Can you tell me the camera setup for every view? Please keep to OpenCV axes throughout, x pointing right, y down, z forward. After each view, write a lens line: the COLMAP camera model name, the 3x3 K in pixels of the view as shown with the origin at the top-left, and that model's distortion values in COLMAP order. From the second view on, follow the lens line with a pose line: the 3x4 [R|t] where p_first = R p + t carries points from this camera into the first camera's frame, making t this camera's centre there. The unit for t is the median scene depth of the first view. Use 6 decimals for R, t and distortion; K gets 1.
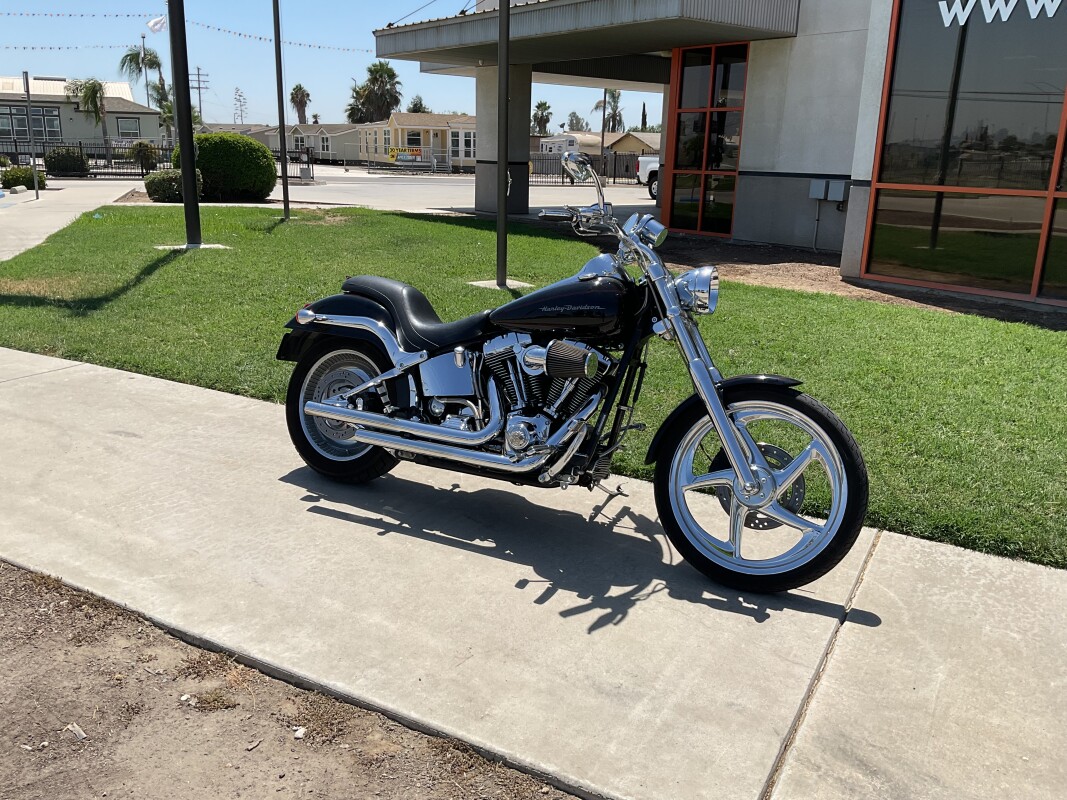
lens RADIAL K [[846.1, 0, 533.5], [0, 846.1, 400.0], [0, 0, 1]] dist [0.001405, -0.004464]
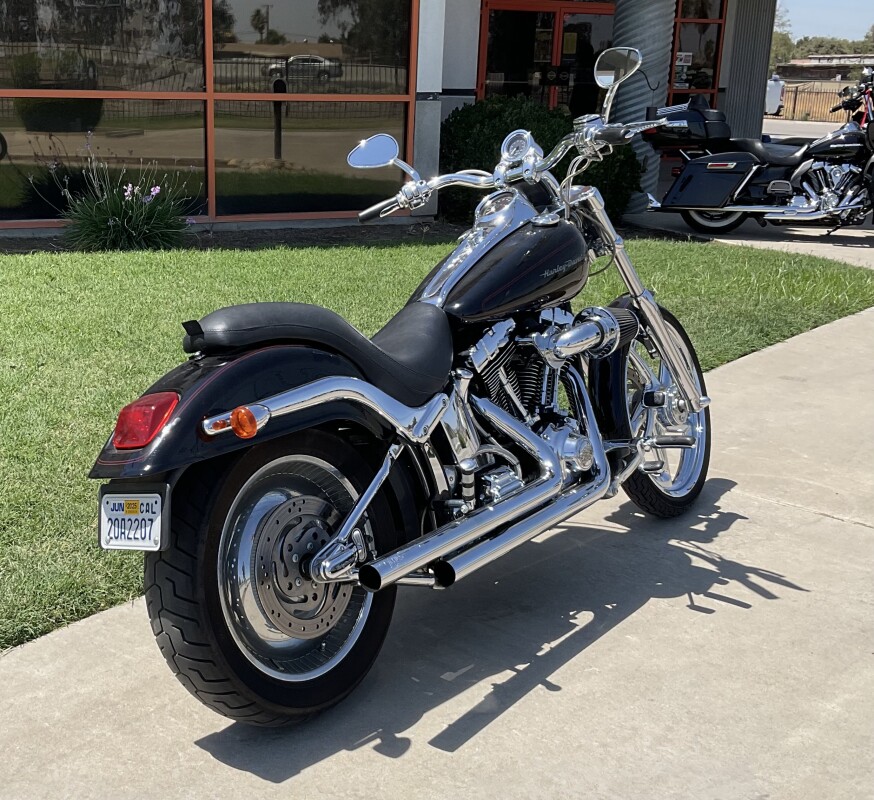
lens RADIAL K [[1140.8, 0, 279.2], [0, 1140.8, 421.8], [0, 0, 1]] dist [0.020080, -0.071402]
pose [[0.260824, -0.300610, 0.917390, -0.897193], [0.263357, 0.936395, 0.231962, -0.255664], [-0.928770, 0.181100, 0.323402, 0.852991]]
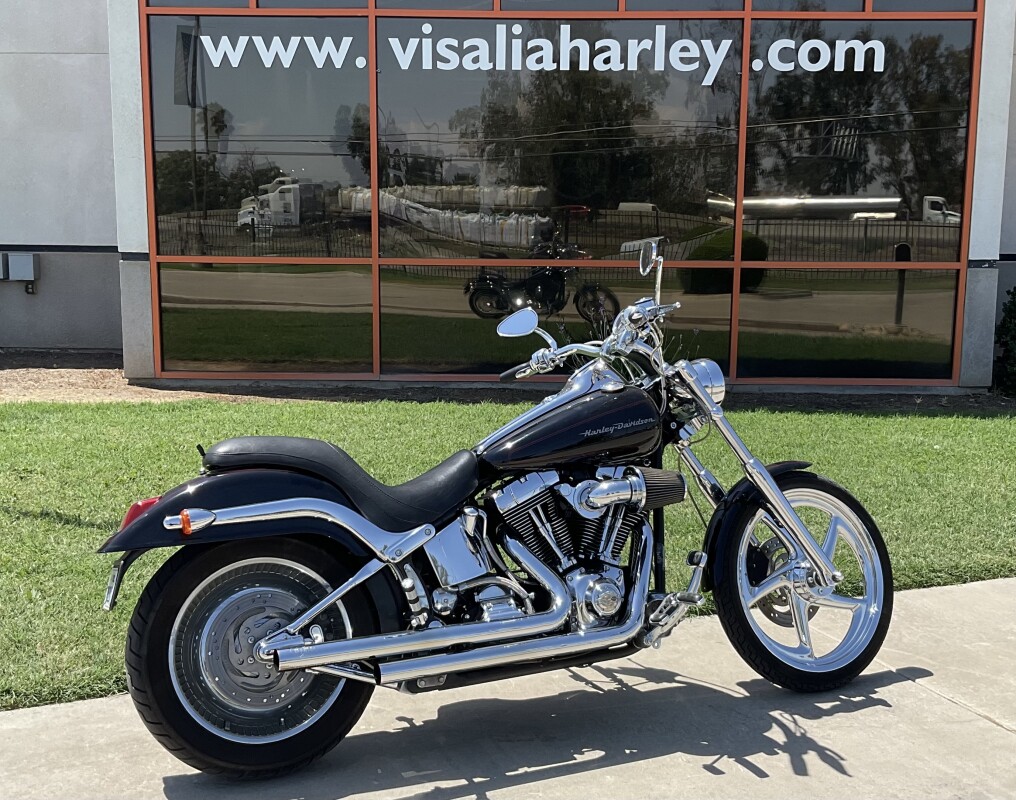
lens RADIAL K [[1171.7, 0, 508.0], [0, 1171.7, 400.0], [0, 0, 1]] dist [0.114096, -0.249192]
pose [[0.628051, -0.129463, 0.767328, -0.820982], [0.222449, 0.974785, -0.017607, -0.127525], [-0.745700, 0.181749, 0.641014, 0.310747]]
